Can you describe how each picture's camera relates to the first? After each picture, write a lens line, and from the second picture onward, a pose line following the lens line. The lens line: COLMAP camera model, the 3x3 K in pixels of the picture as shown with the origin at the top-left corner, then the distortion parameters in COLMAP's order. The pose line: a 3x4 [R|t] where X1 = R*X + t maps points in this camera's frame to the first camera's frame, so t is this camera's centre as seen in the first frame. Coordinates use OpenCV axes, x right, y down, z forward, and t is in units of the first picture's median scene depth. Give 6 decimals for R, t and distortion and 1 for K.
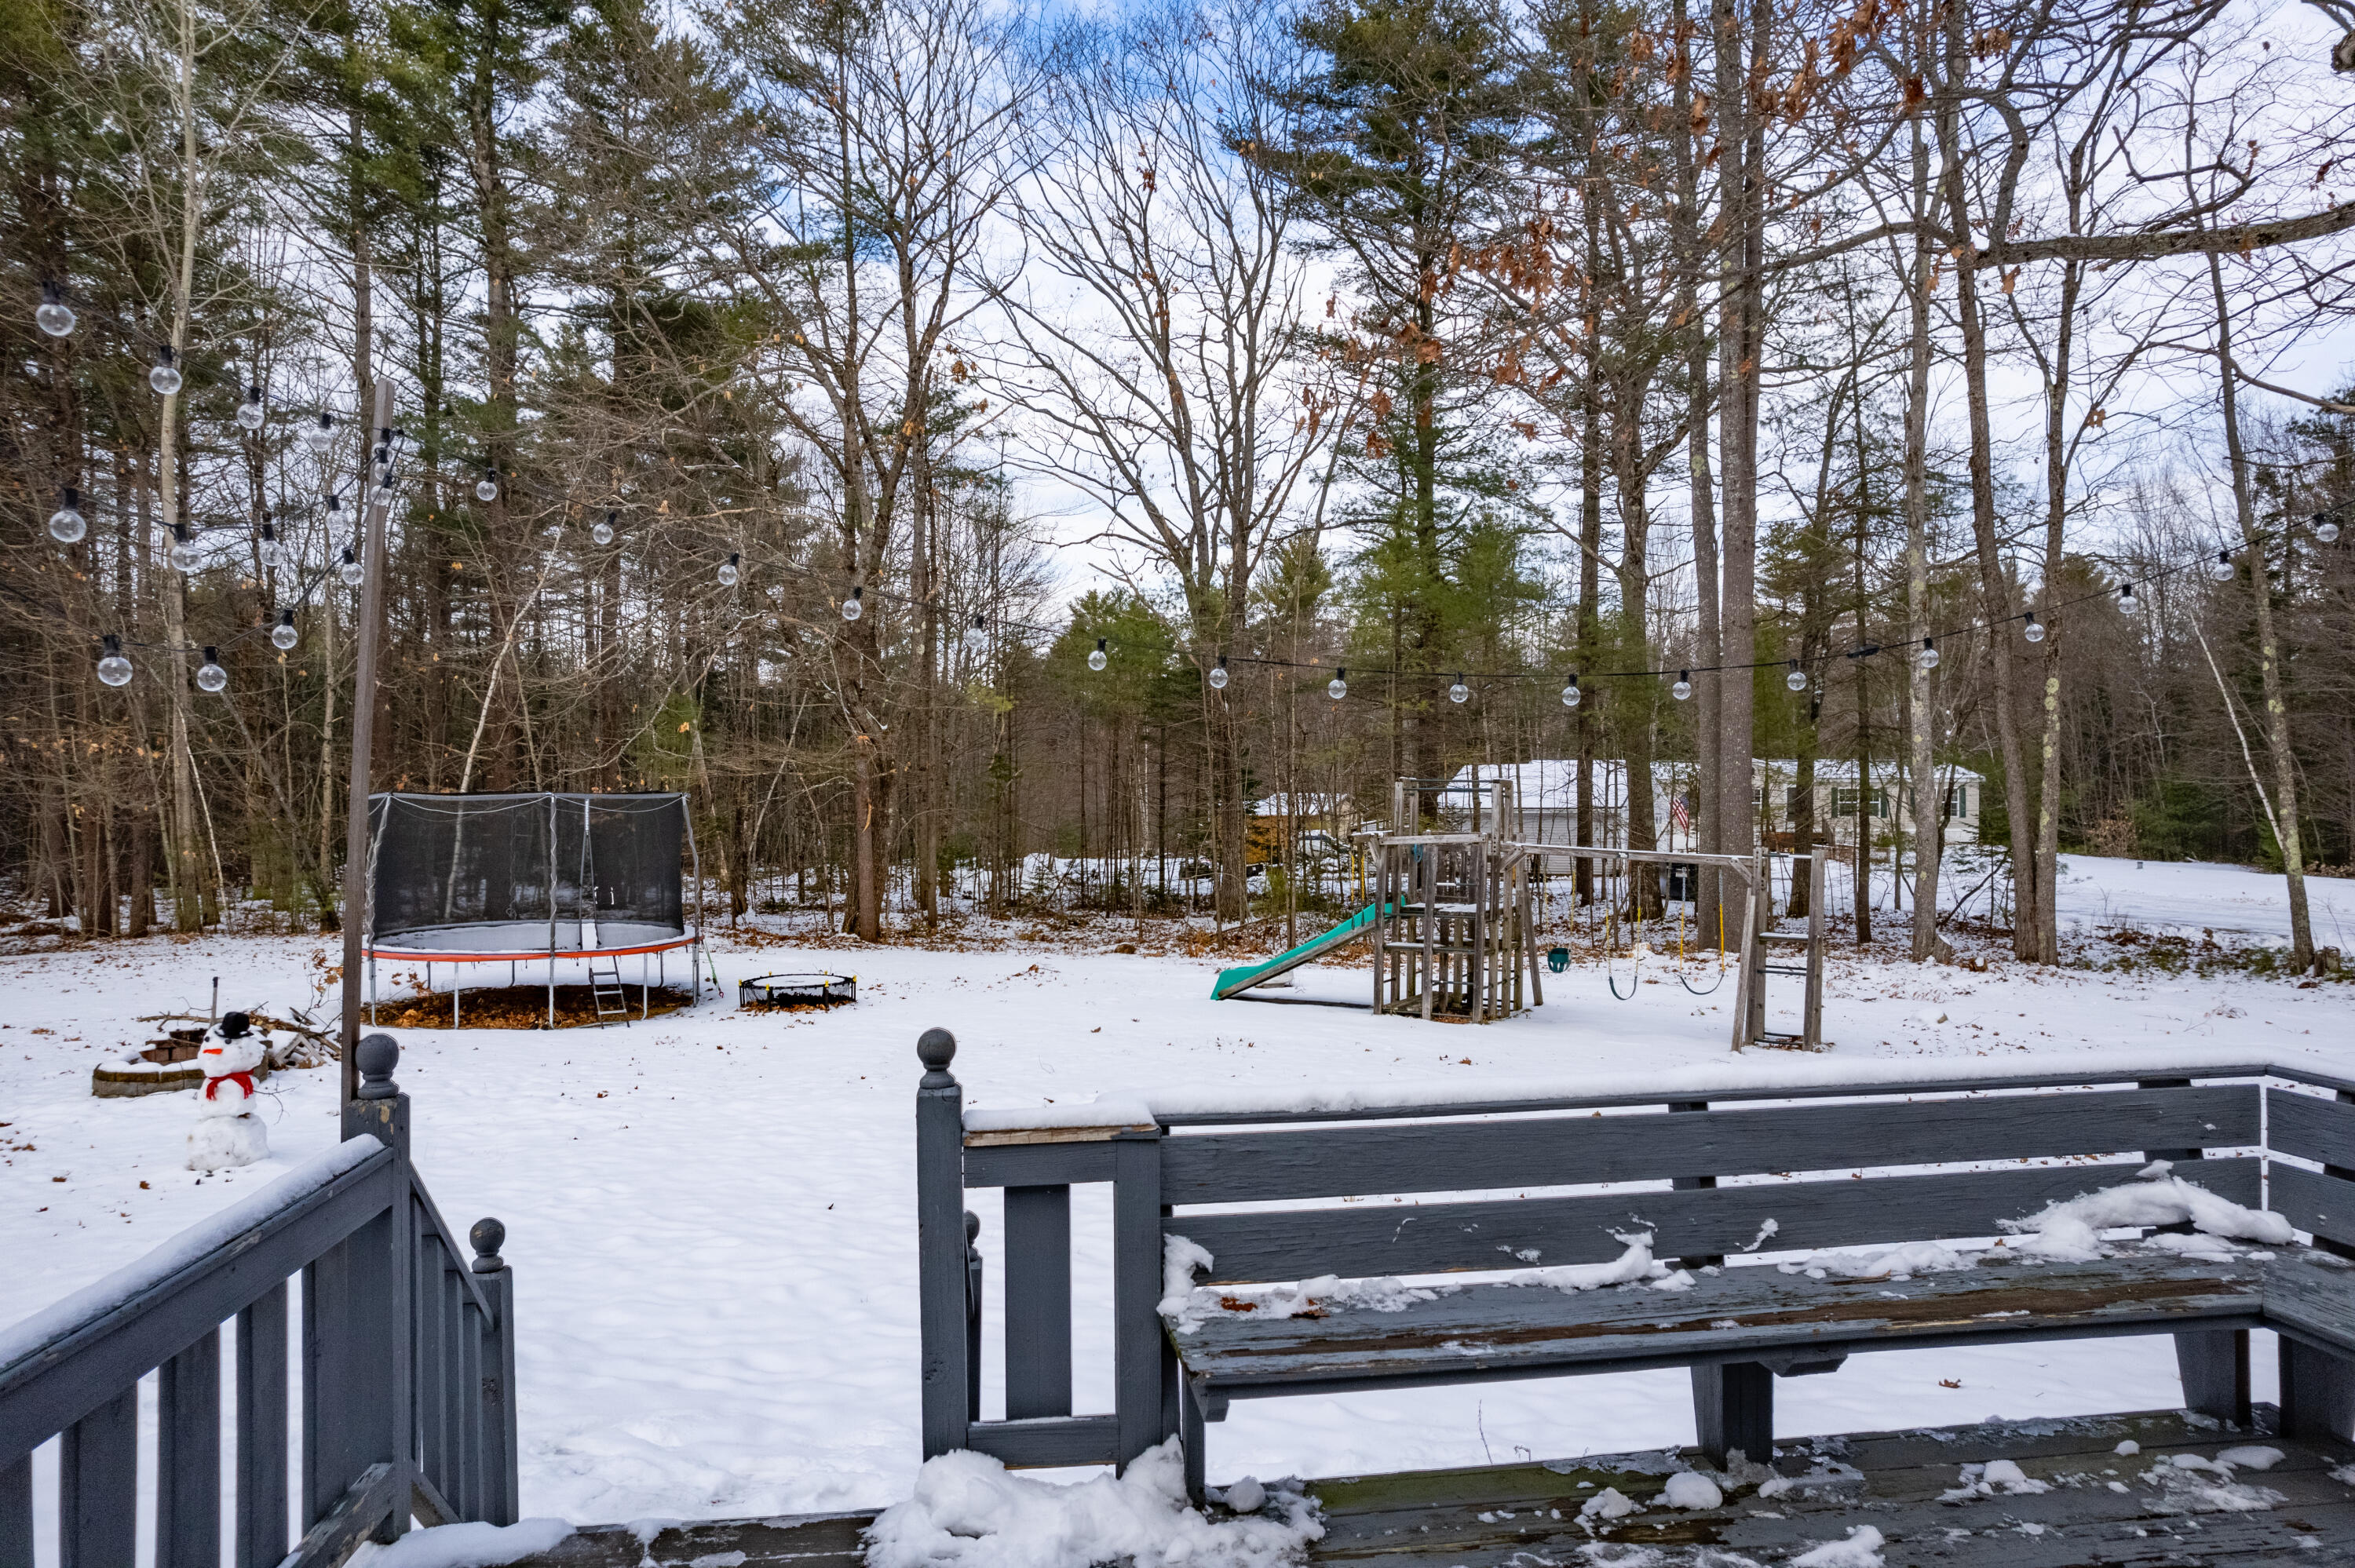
lens RADIAL K [[1510.7, 0, 1177.5], [0, 1510.7, 784.0], [0, 0, 1]] dist [-0.057136, 0.034723]
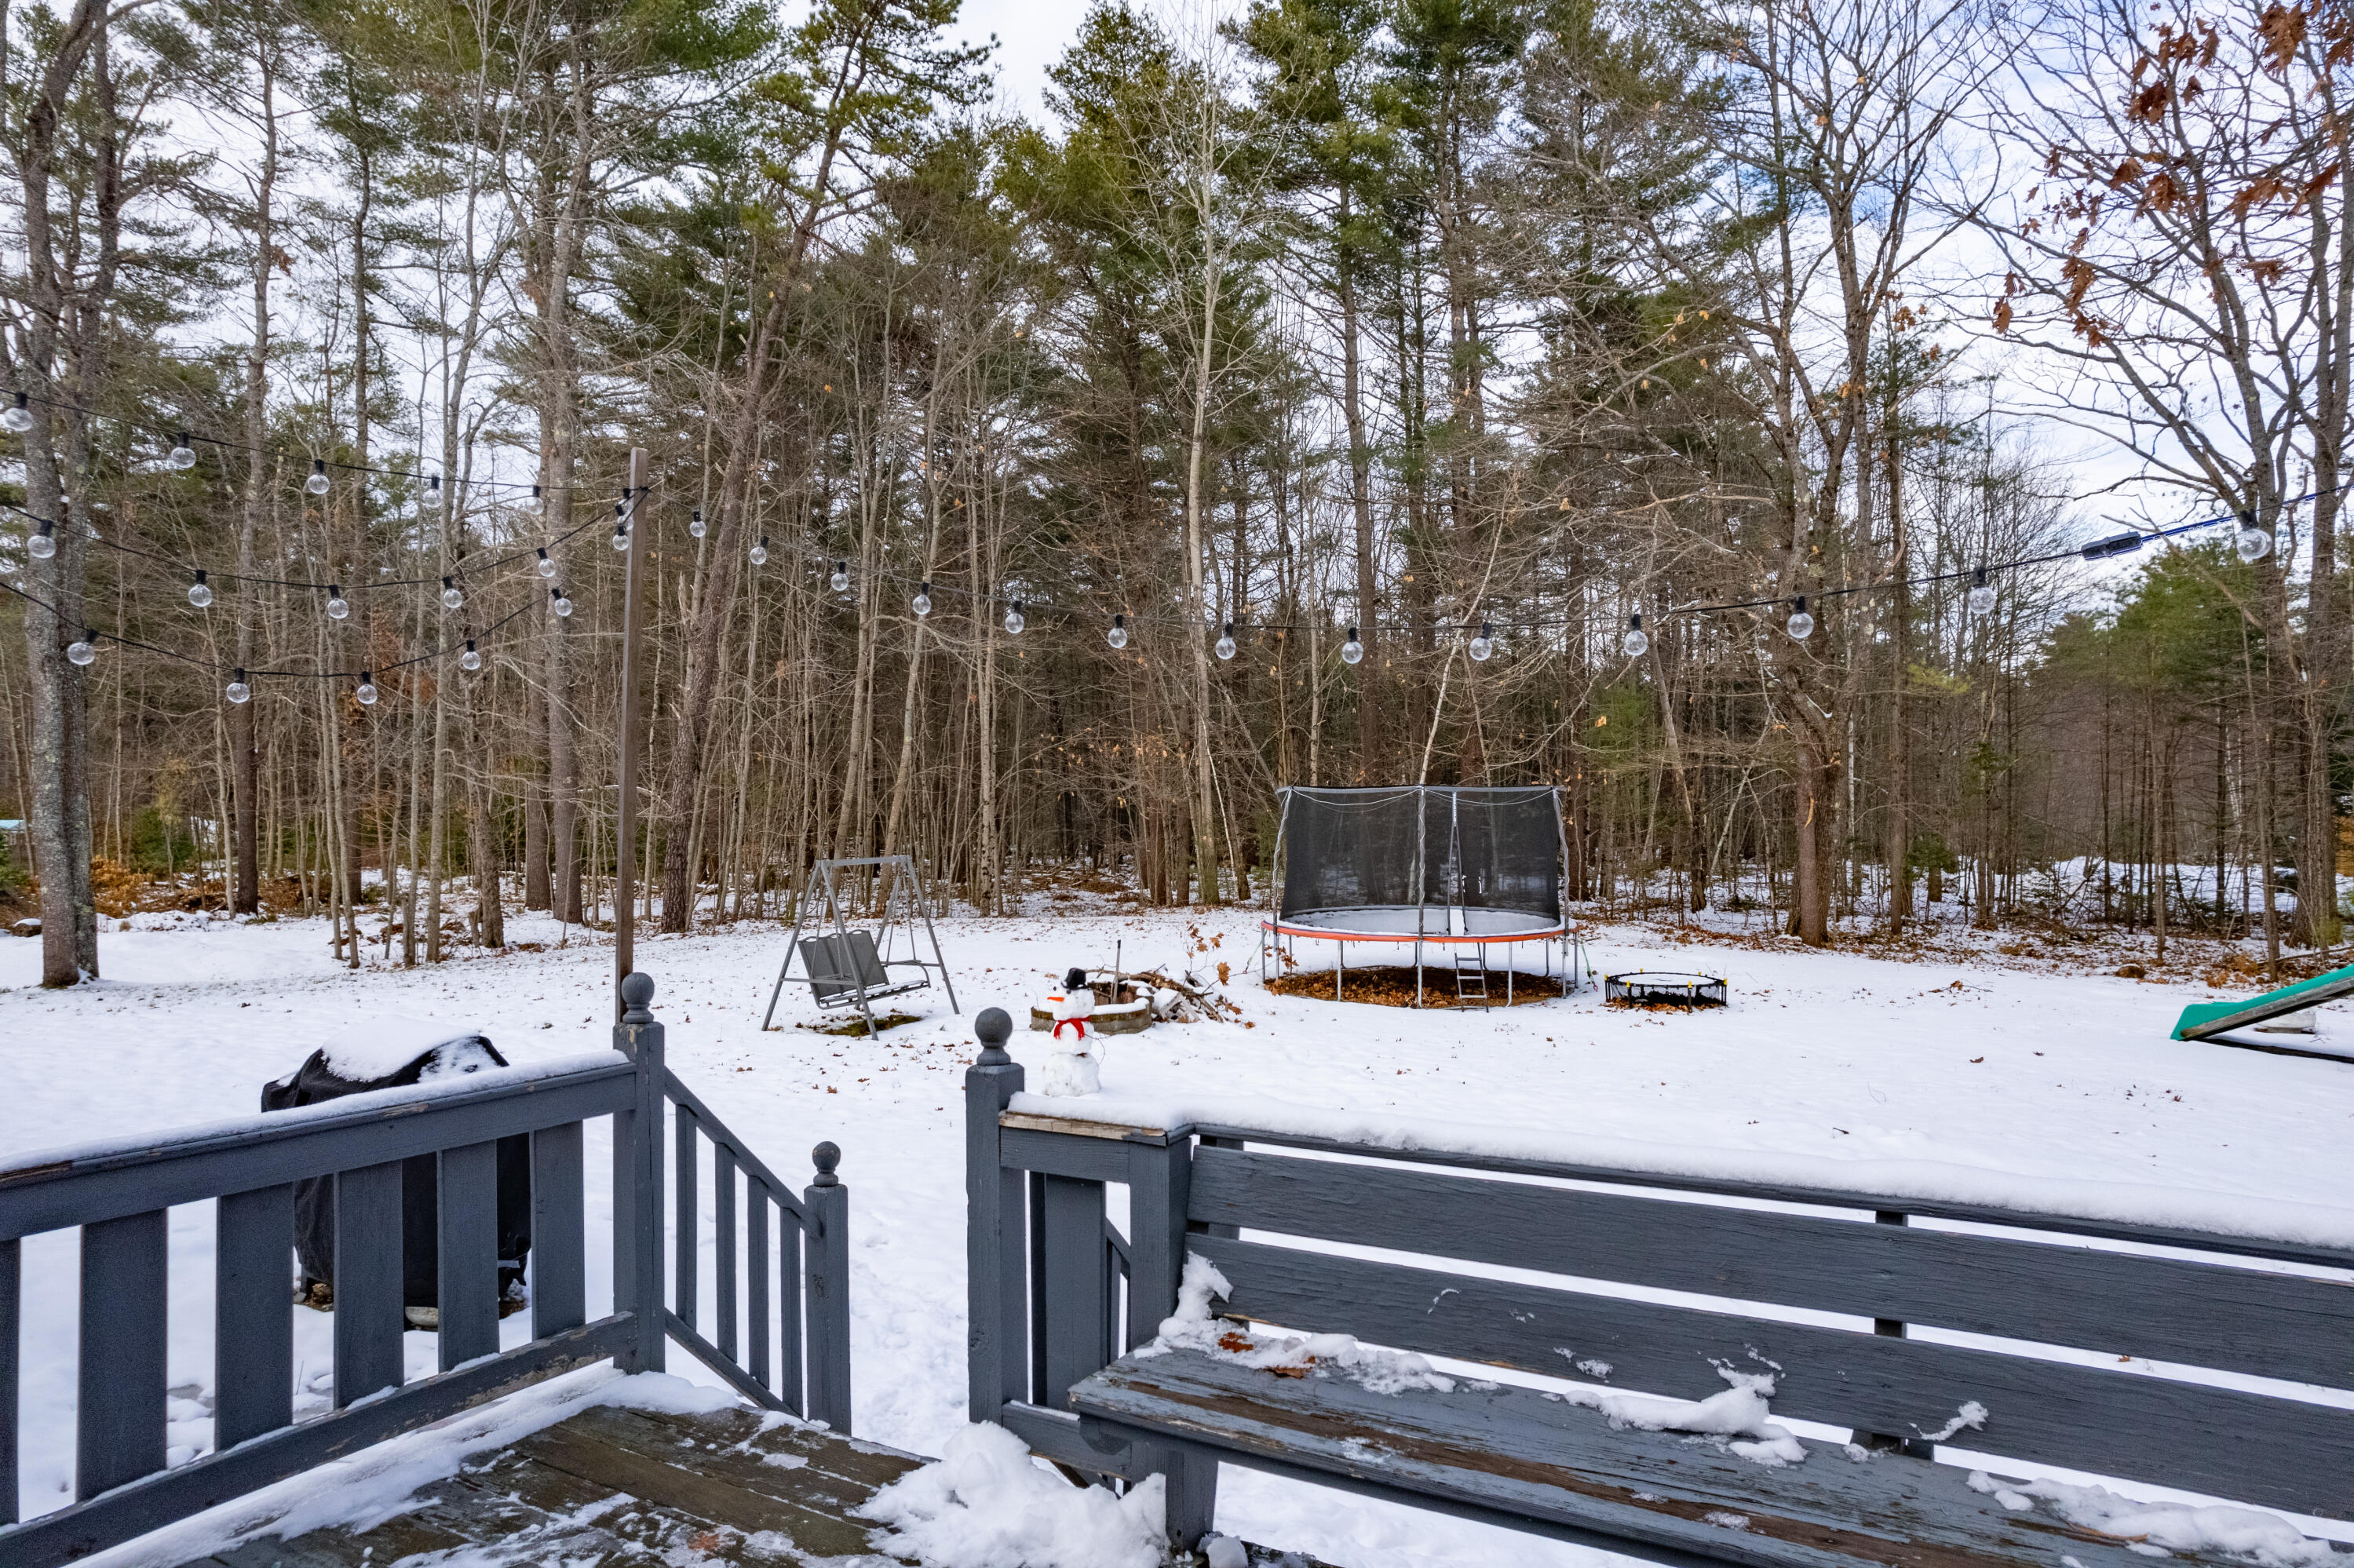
lens RADIAL K [[1512.8, 0, 1177.0], [0, 1512.8, 784.0], [0, 0, 1]] dist [-0.077027, 0.070376]
pose [[0.787912, -0.003392, -0.615778, 0.104875], [0.005498, 0.999984, 0.001526, 0.001986], [0.615763, -0.004588, 0.787918, 0.050604]]
